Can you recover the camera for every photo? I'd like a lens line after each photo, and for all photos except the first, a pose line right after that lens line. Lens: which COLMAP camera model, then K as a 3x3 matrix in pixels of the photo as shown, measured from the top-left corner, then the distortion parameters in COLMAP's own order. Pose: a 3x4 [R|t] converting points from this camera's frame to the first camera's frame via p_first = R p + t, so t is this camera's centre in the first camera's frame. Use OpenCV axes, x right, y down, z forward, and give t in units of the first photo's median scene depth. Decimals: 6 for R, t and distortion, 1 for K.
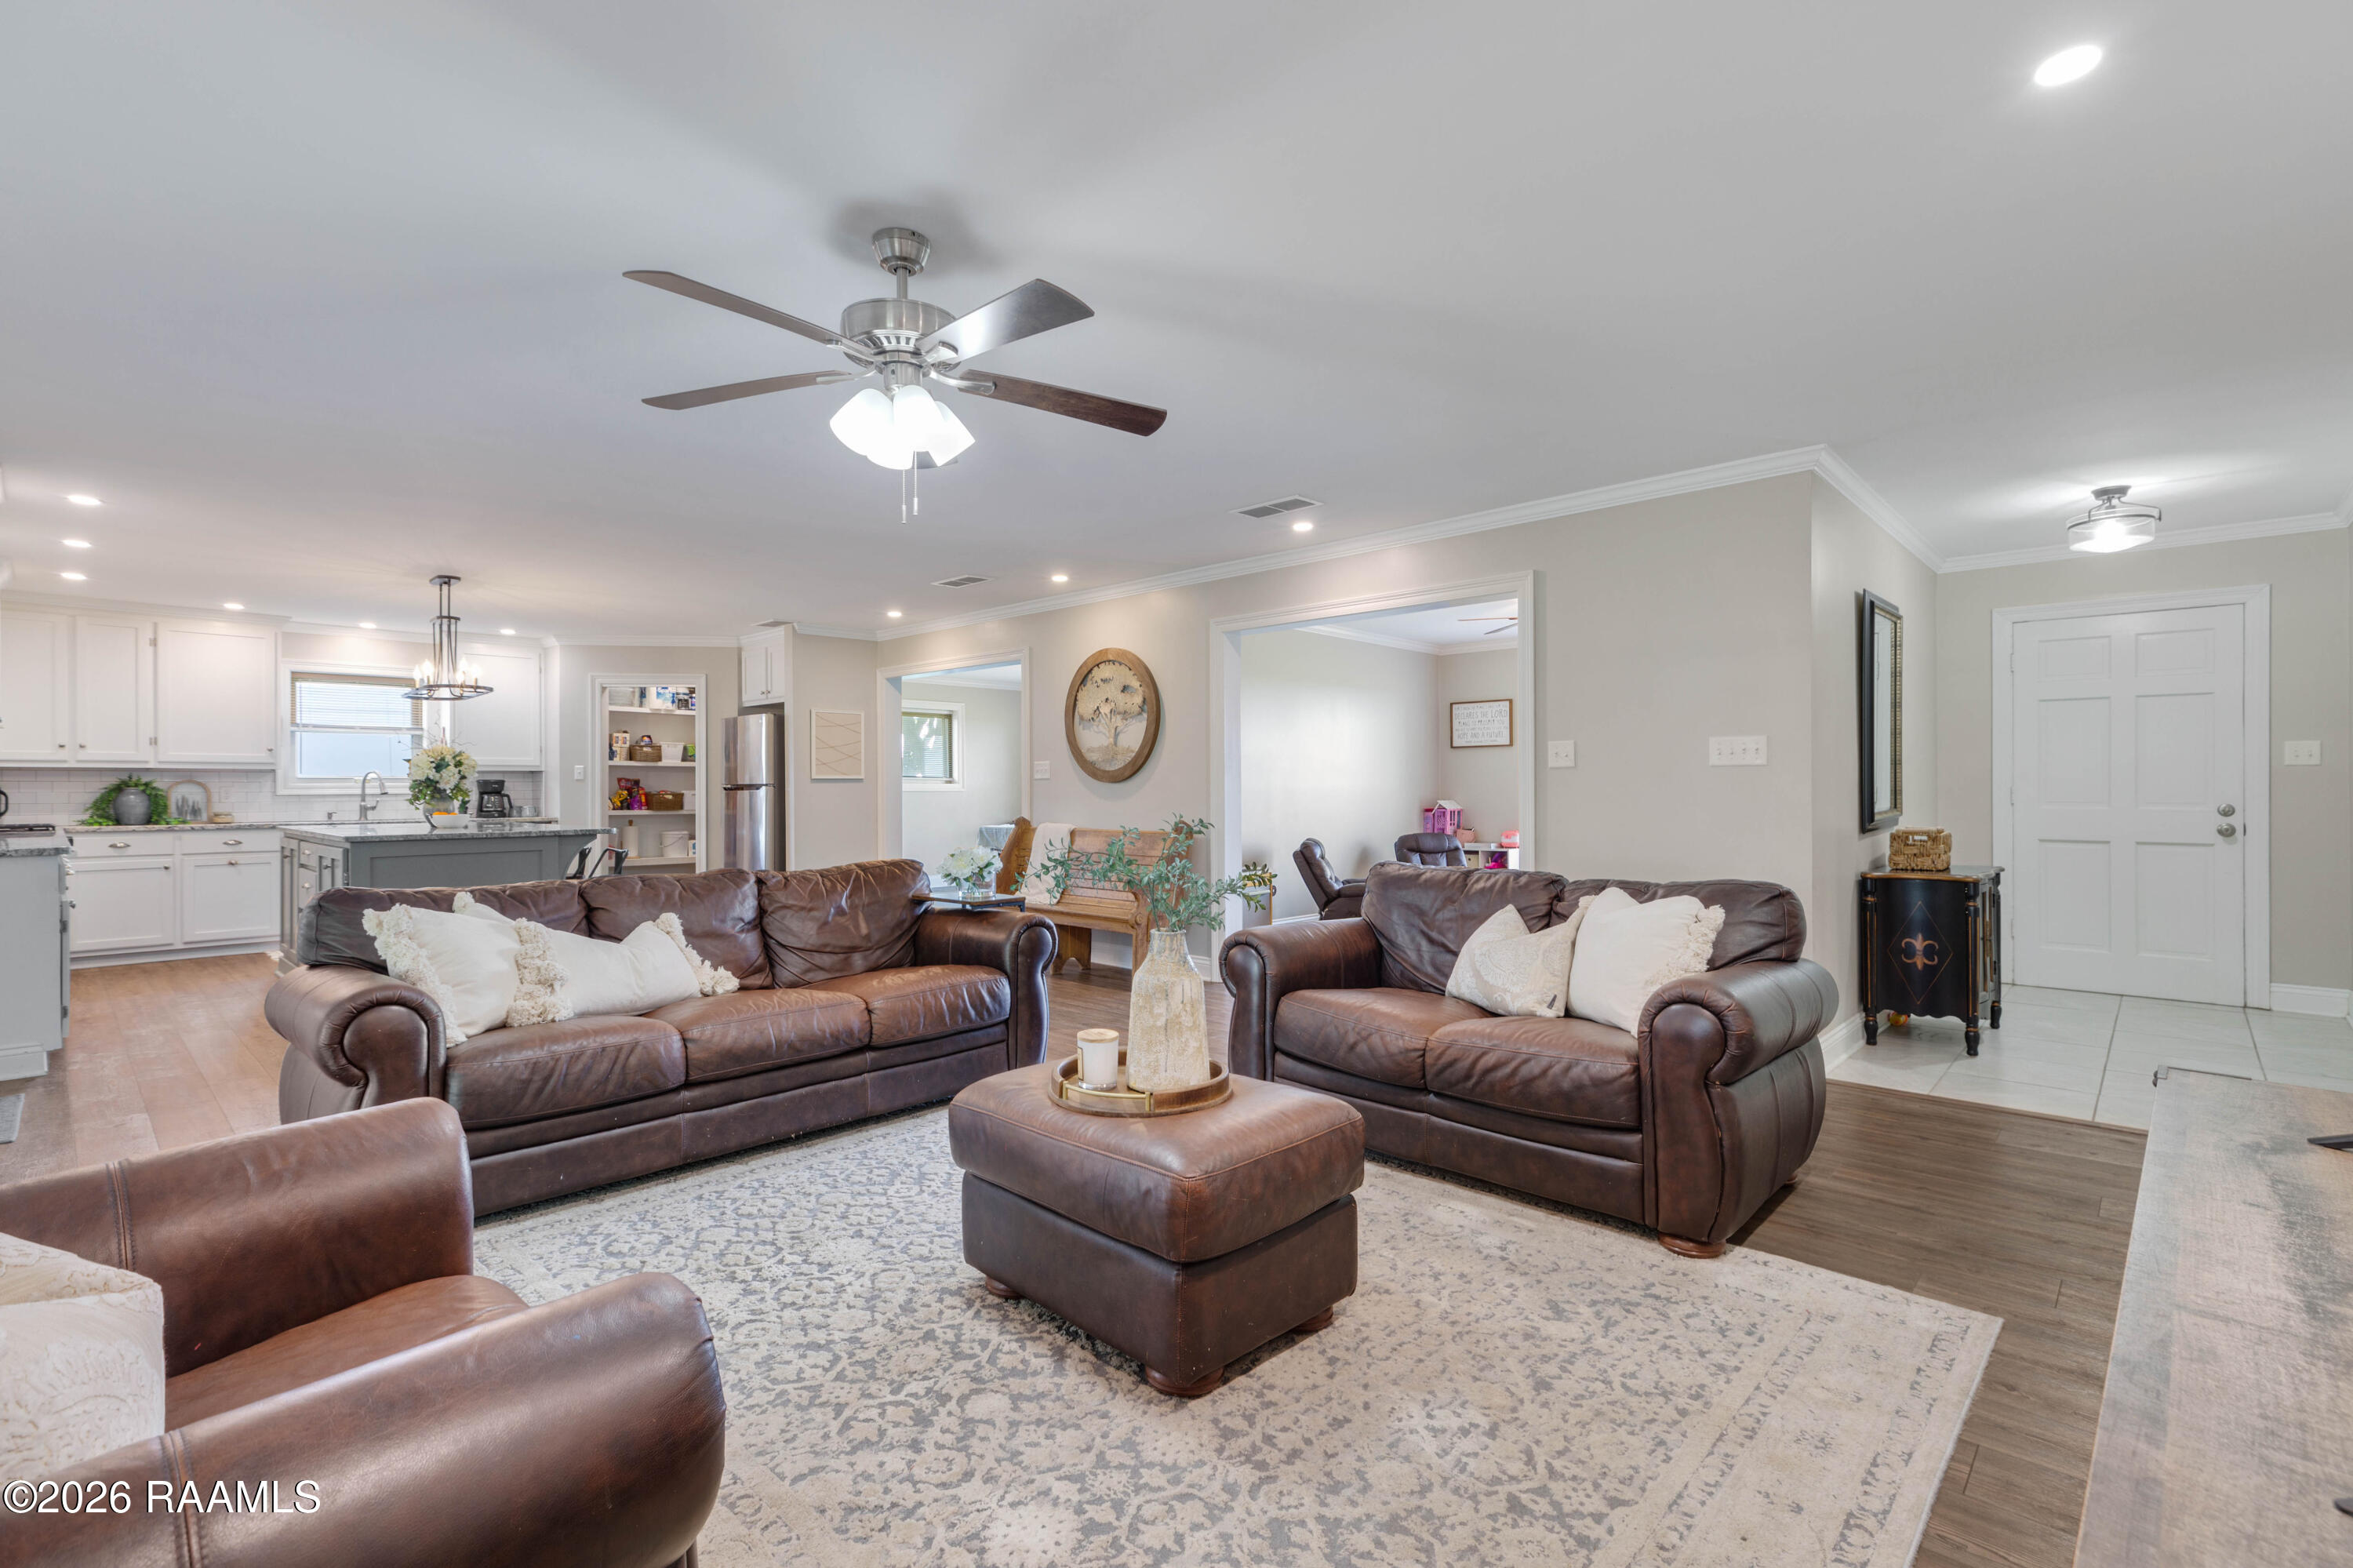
lens RADIAL K [[1062.3, 0, 1184.4], [0, 1062.3, 784.8], [0, 0, 1]] dist [0.002734, 0.000548]
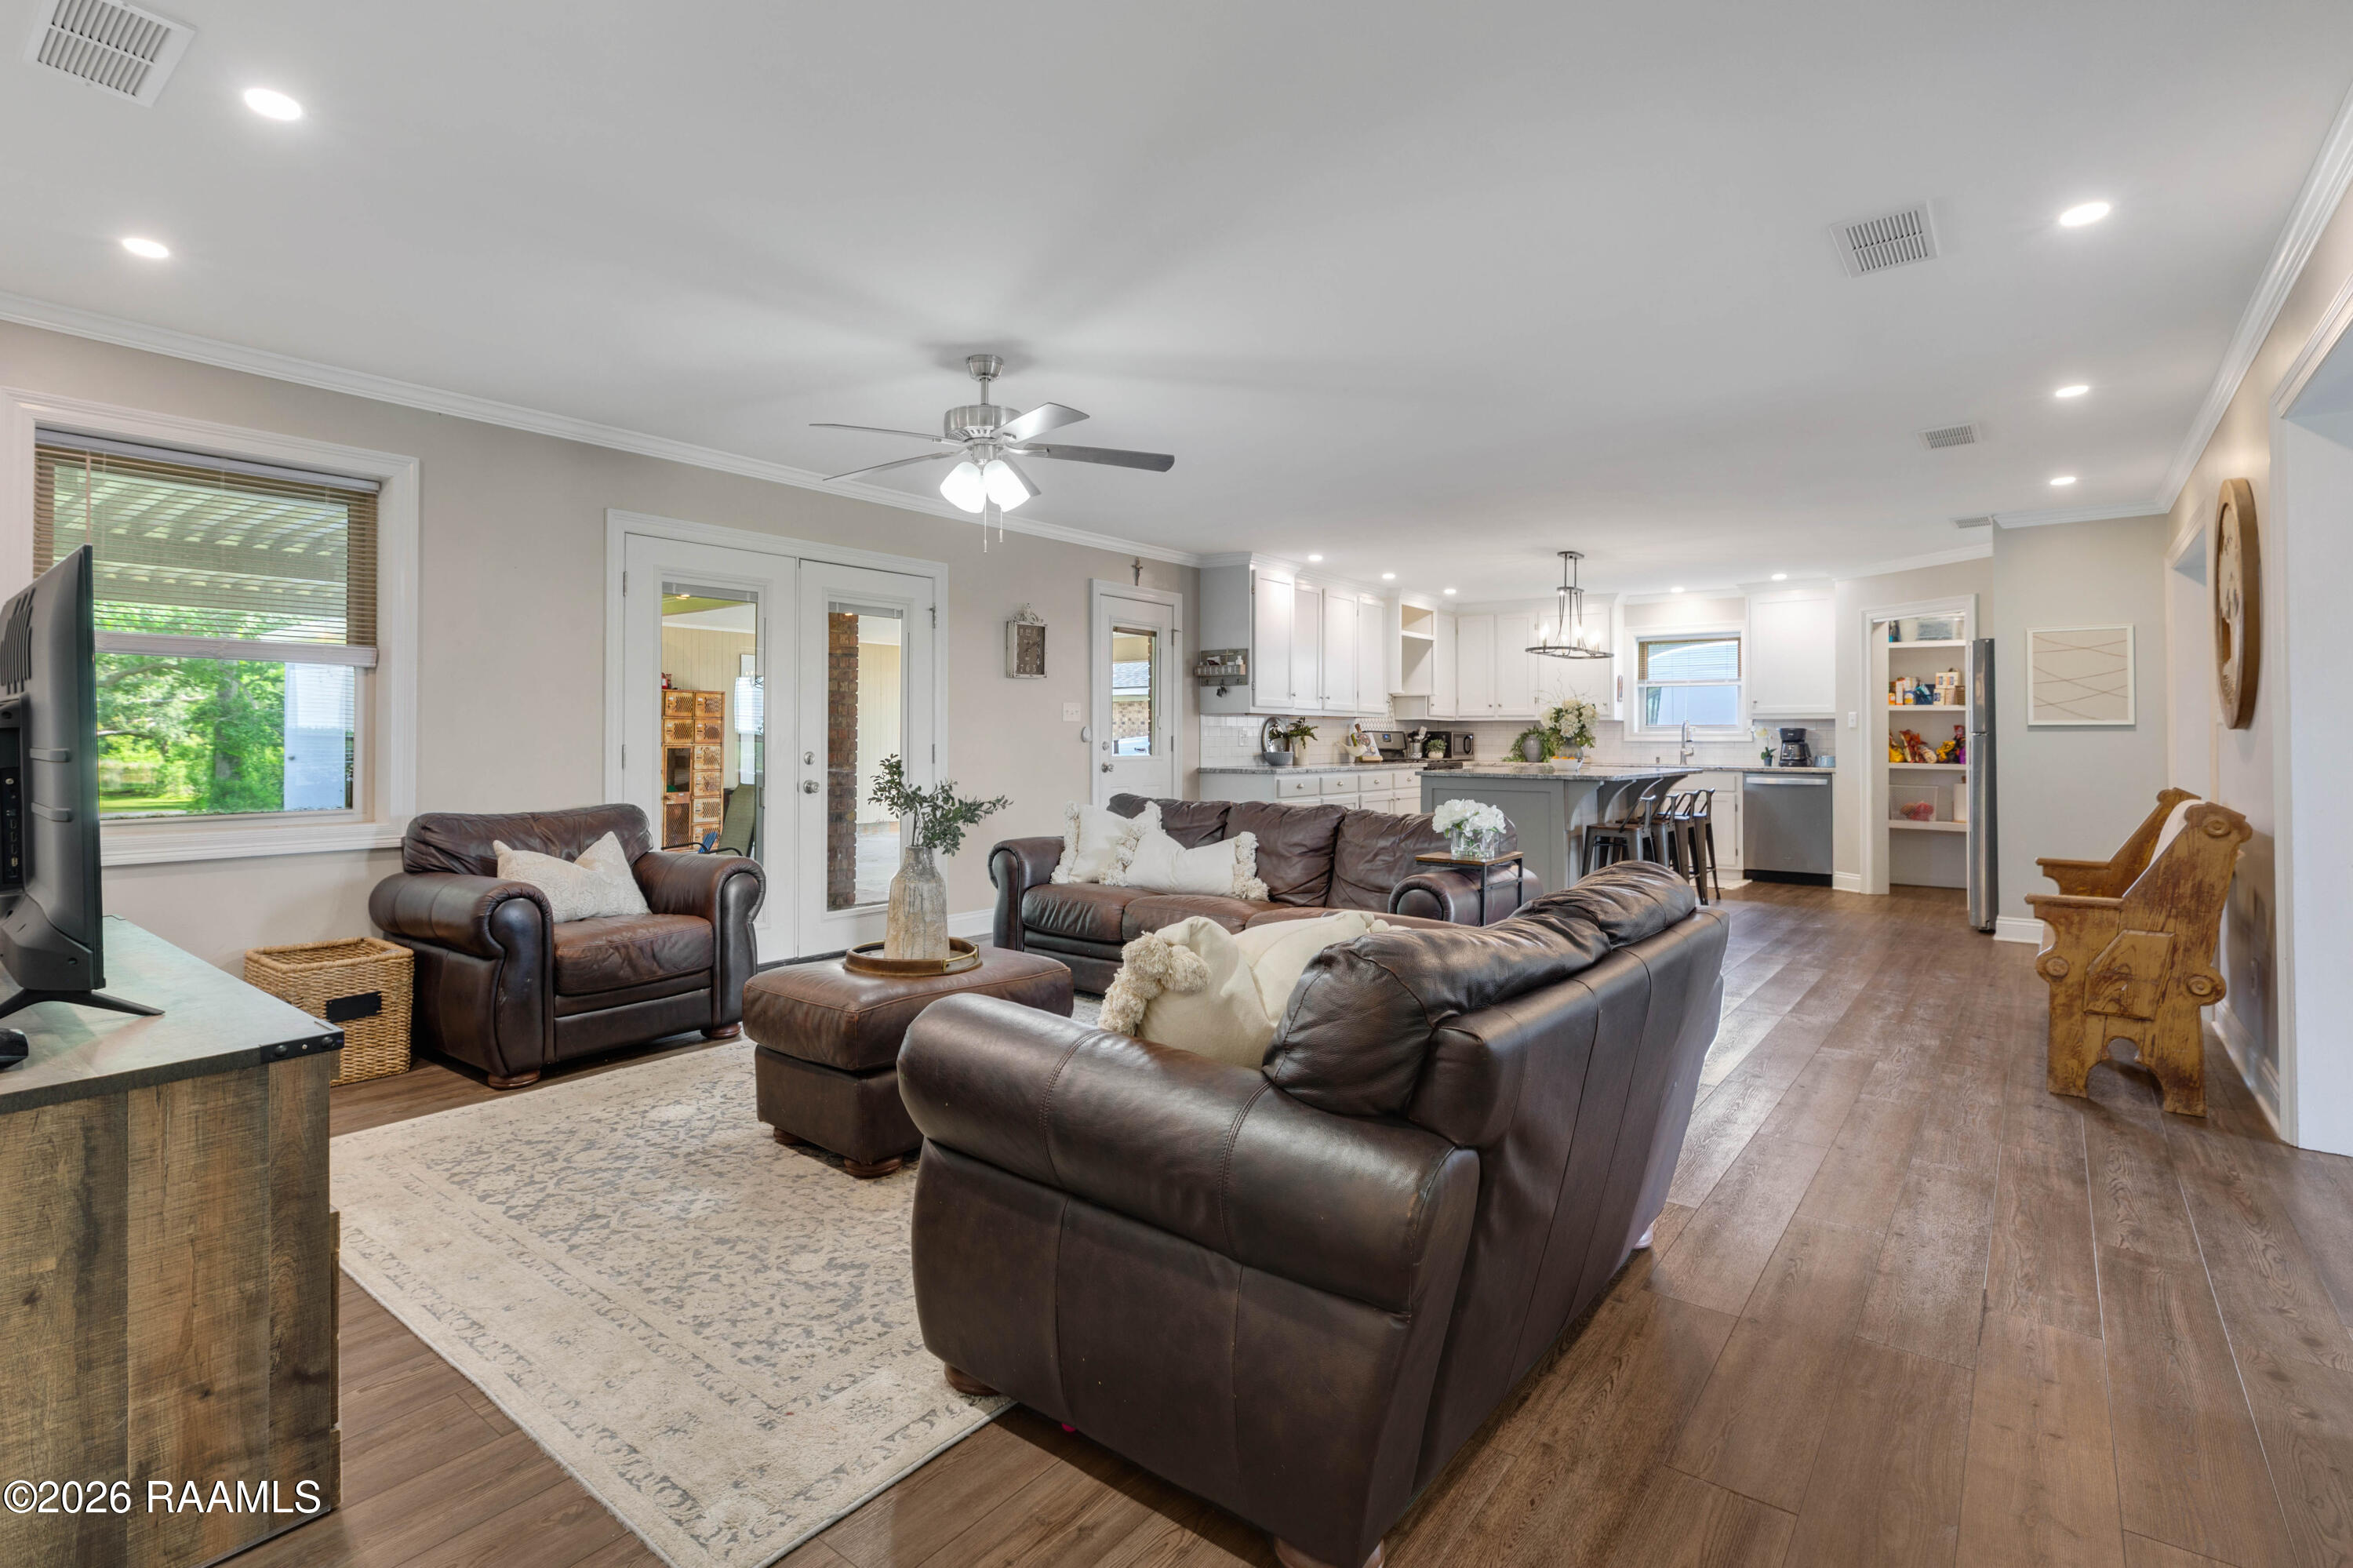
lens RADIAL K [[1145.4, 0, 1095.6], [0, 1145.4, 733.9], [0, 0, 1]] dist [0.000420, 0.000100]
pose [[0.060211, 0.001535, -0.998184, 0.443430], [-0.001294, 0.999998, 0.001459, -0.000288], [0.998185, 0.001204, 0.060213, 0.363232]]
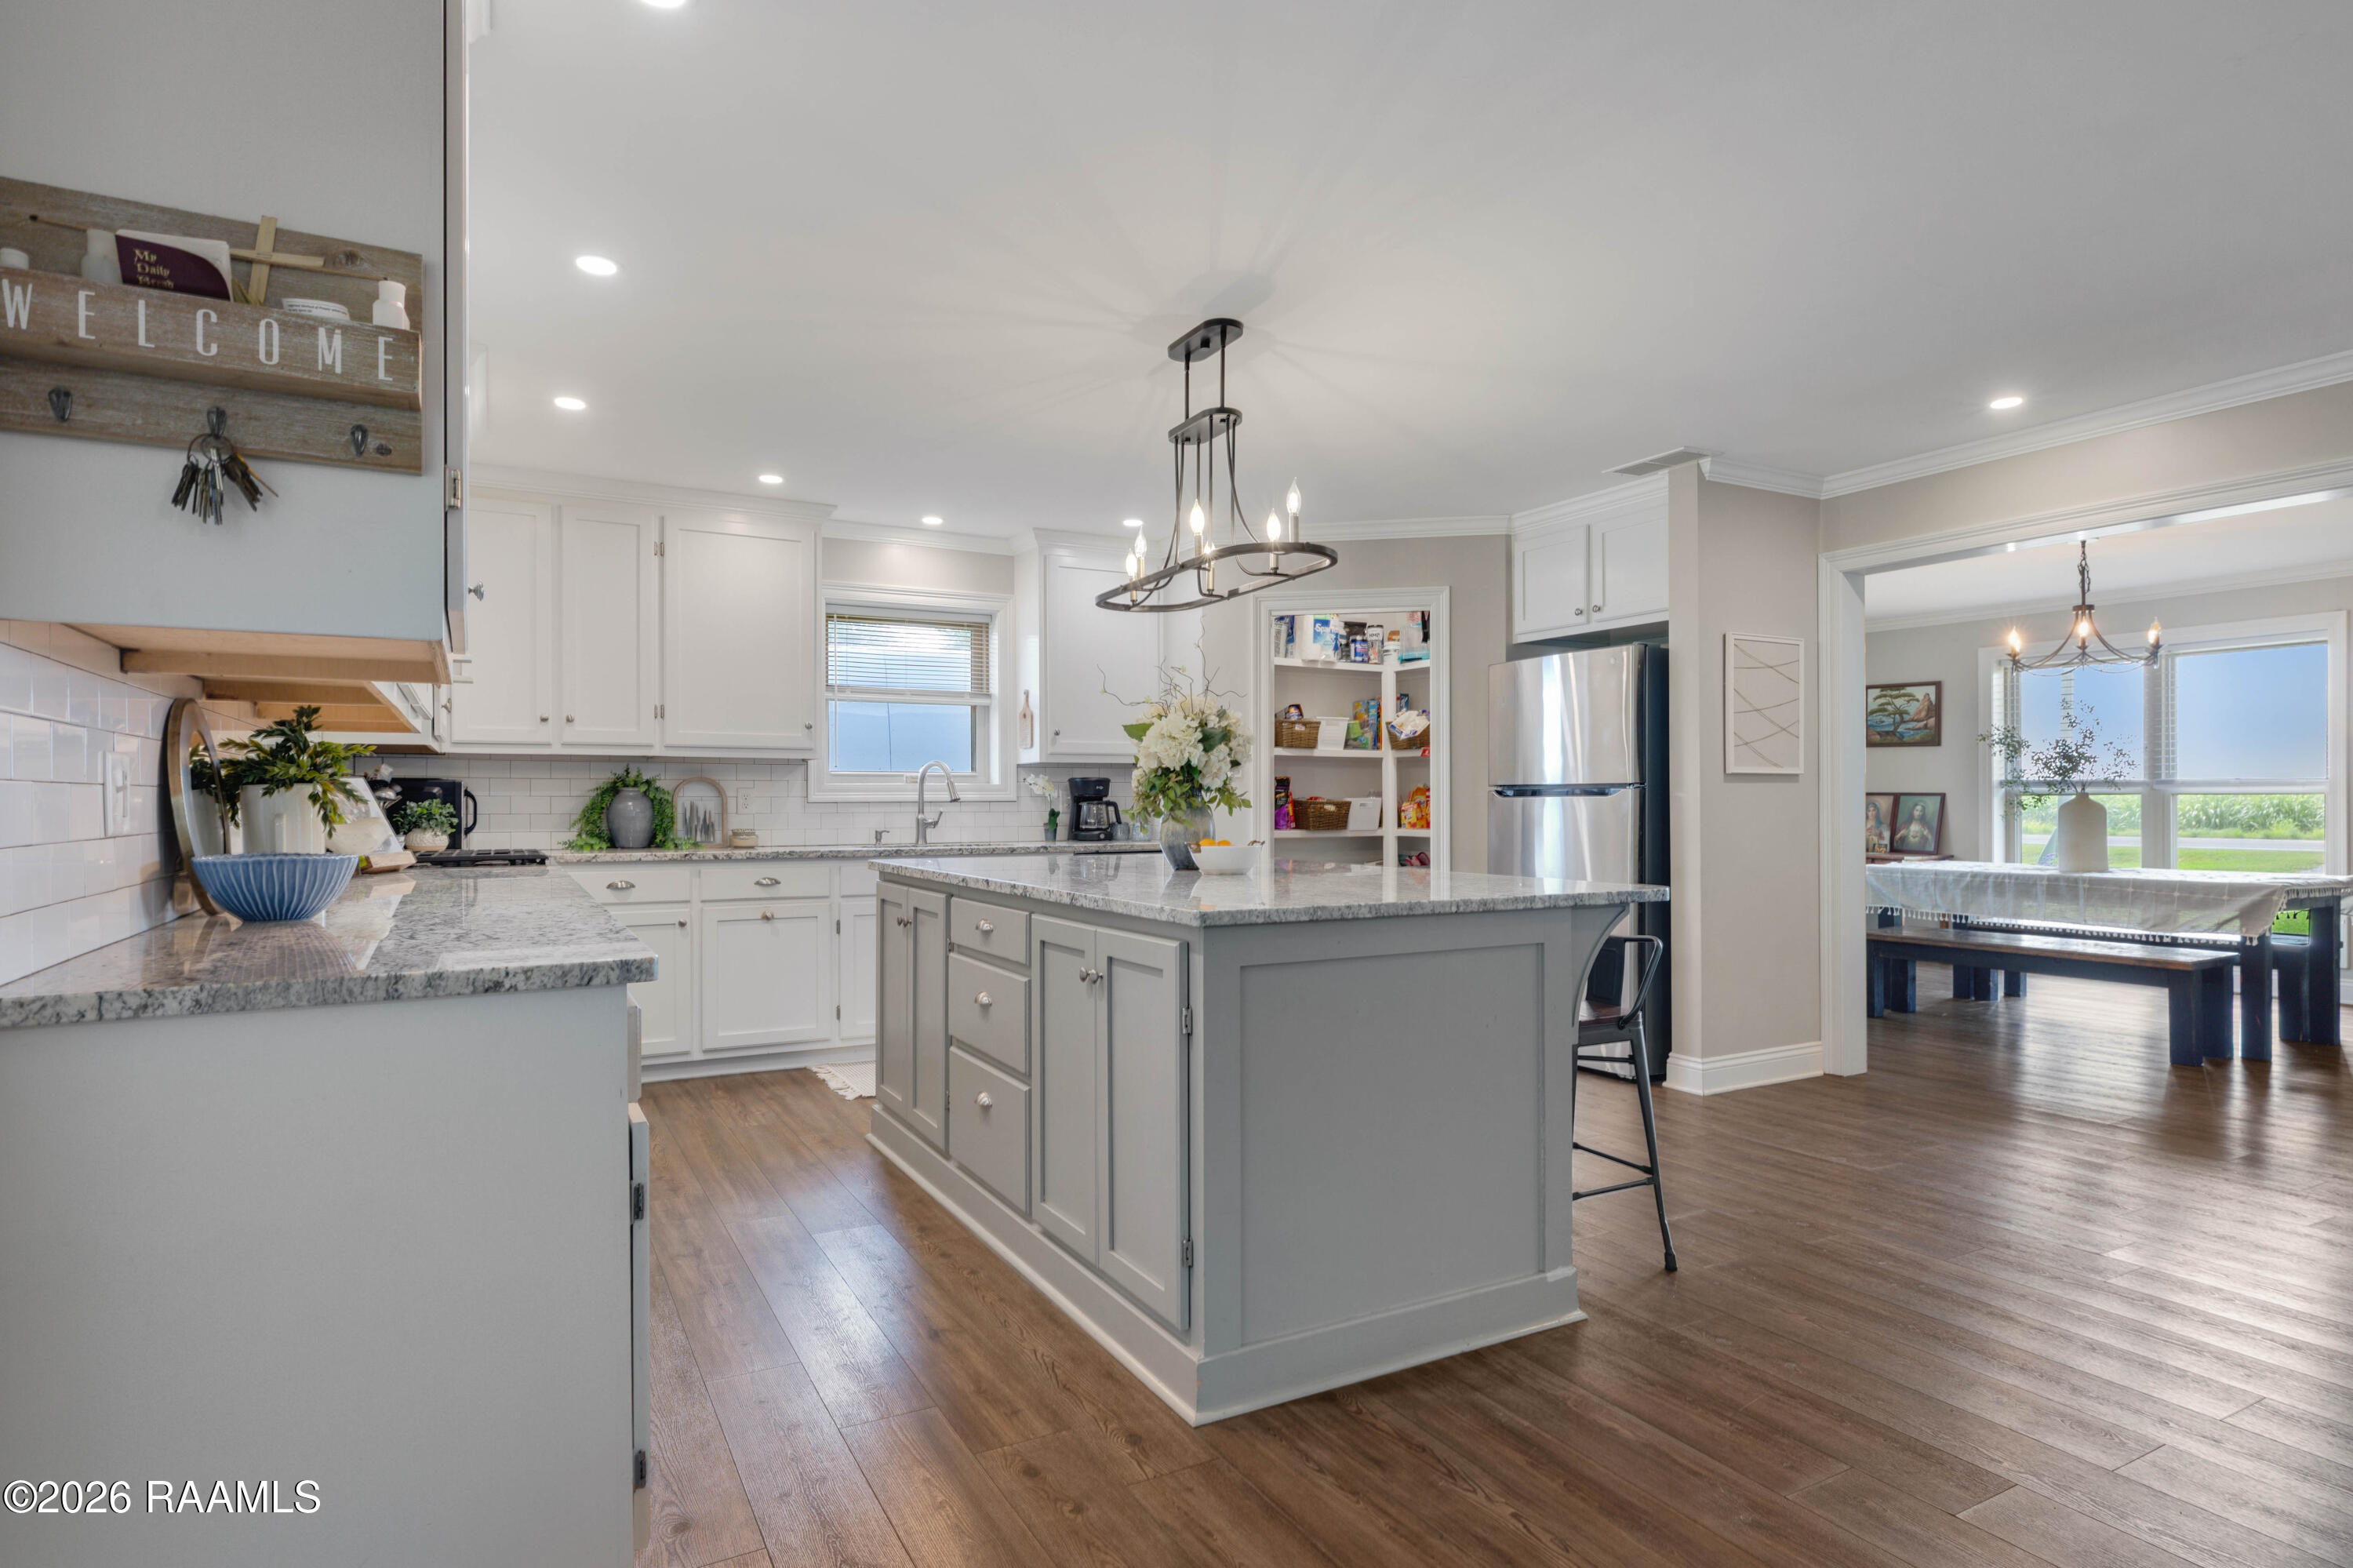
lens RADIAL K [[1245.1, 0, 1176.7], [0, 1245.1, 784.7], [0, 0, 1]] dist [-0.008083, 0.000566]
pose [[0.955604, -0.000403, -0.294654, -0.487049], [-0.002153, 0.999963, -0.008353, 0.005955], [0.294647, 0.008617, 0.955567, 0.419068]]
